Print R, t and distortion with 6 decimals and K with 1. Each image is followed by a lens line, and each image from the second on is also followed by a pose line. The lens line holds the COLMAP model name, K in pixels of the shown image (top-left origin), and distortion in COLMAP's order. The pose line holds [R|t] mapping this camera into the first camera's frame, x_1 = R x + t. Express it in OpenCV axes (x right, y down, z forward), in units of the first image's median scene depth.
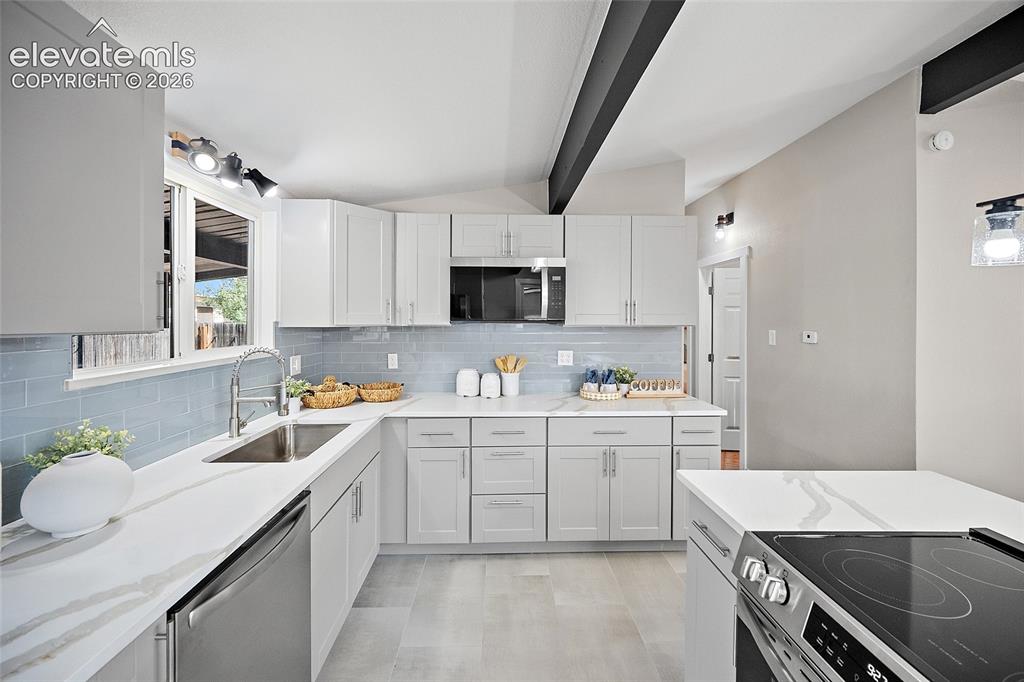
lens RADIAL K [[408.5, 0, 509.1], [0, 408.5, 320.9], [0, 0, 1]] dist [0.000001, -0.000105]
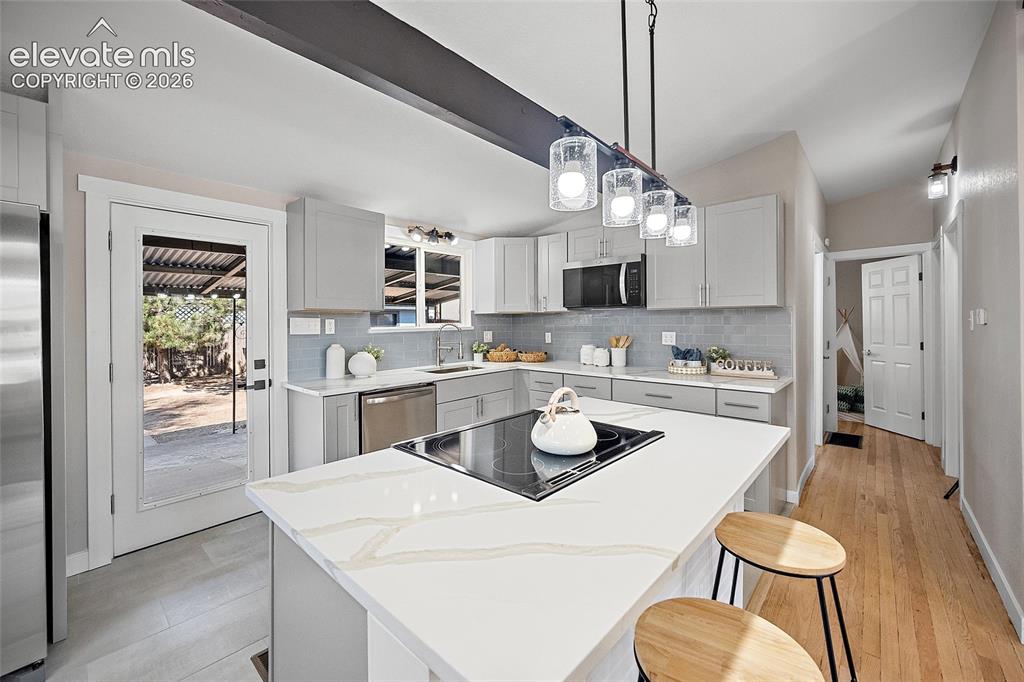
lens RADIAL K [[408.5, 0, 509.1], [0, 408.5, 320.9], [0, 0, 1]] dist [0.000001, -0.000105]
pose [[0.721877, -0.008582, -0.691969, 0.699684], [0.008363, 0.999958, -0.003677, 0.048470], [0.691971, -0.003132, 0.721918, -0.157317]]
